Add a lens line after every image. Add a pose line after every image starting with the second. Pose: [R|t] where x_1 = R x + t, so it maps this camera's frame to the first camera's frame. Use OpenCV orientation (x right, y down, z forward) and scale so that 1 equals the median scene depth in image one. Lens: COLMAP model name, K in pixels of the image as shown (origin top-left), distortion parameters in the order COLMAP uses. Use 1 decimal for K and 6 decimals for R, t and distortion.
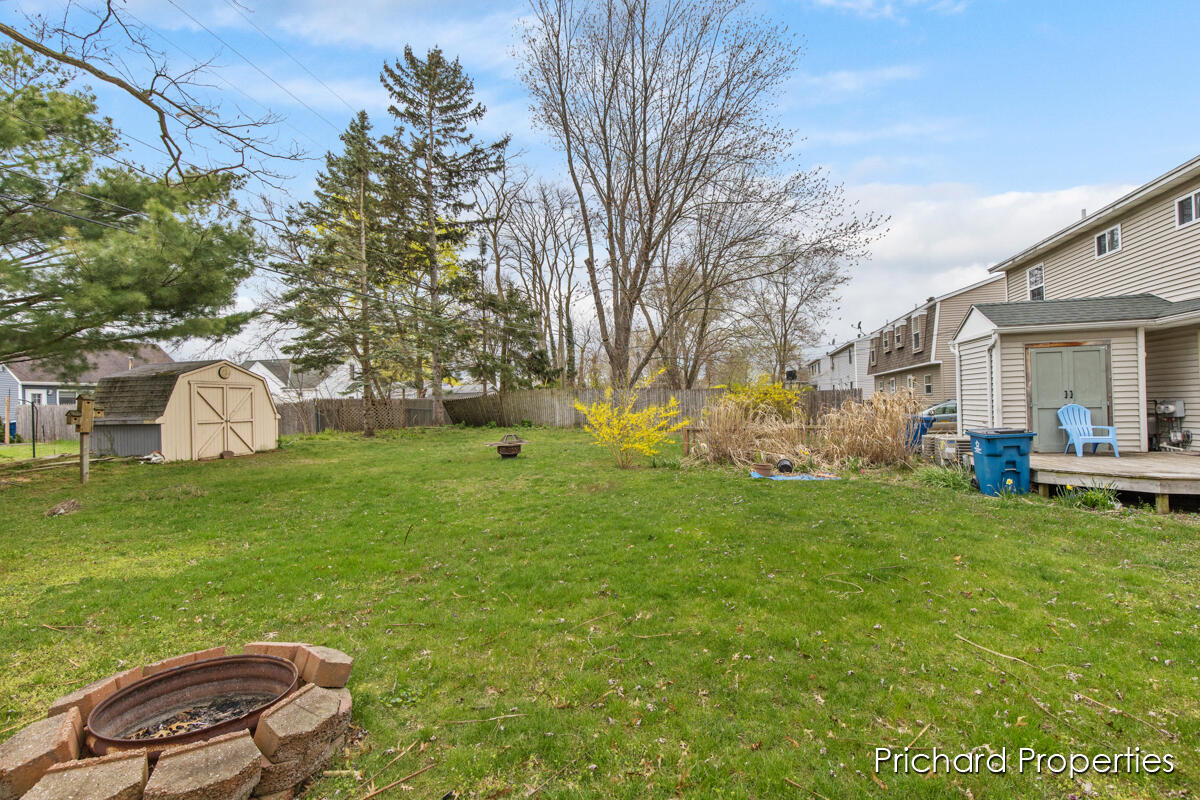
lens RADIAL K [[530.8, 0, 607.3], [0, 530.8, 401.5], [0, 0, 1]] dist [0.000622, 0.000266]
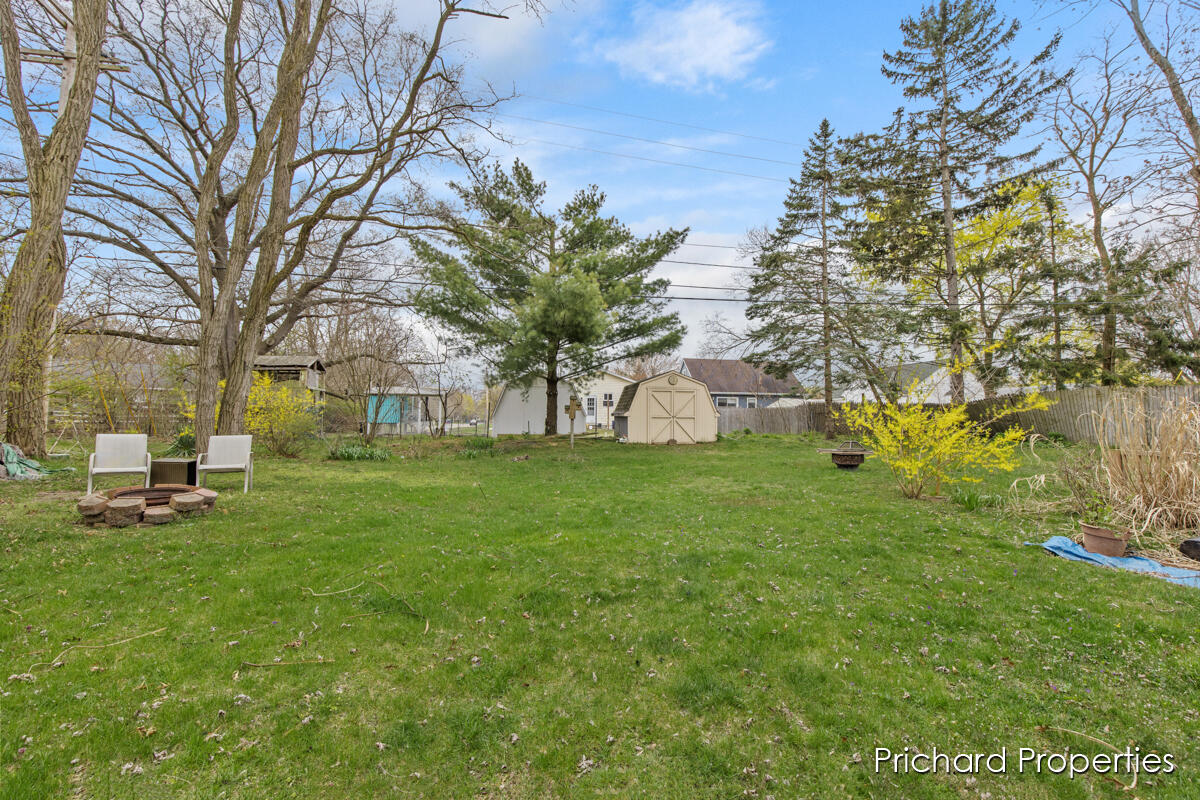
lens RADIAL K [[530.8, 0, 603.9], [0, 530.8, 401.2], [0, 0, 1]] dist [0.000622, 0.000266]
pose [[0.399983, -0.002182, -0.916520, 0.231700], [-0.015484, 0.999838, -0.009138, 0.006749], [0.916392, 0.017846, 0.399885, 0.162258]]
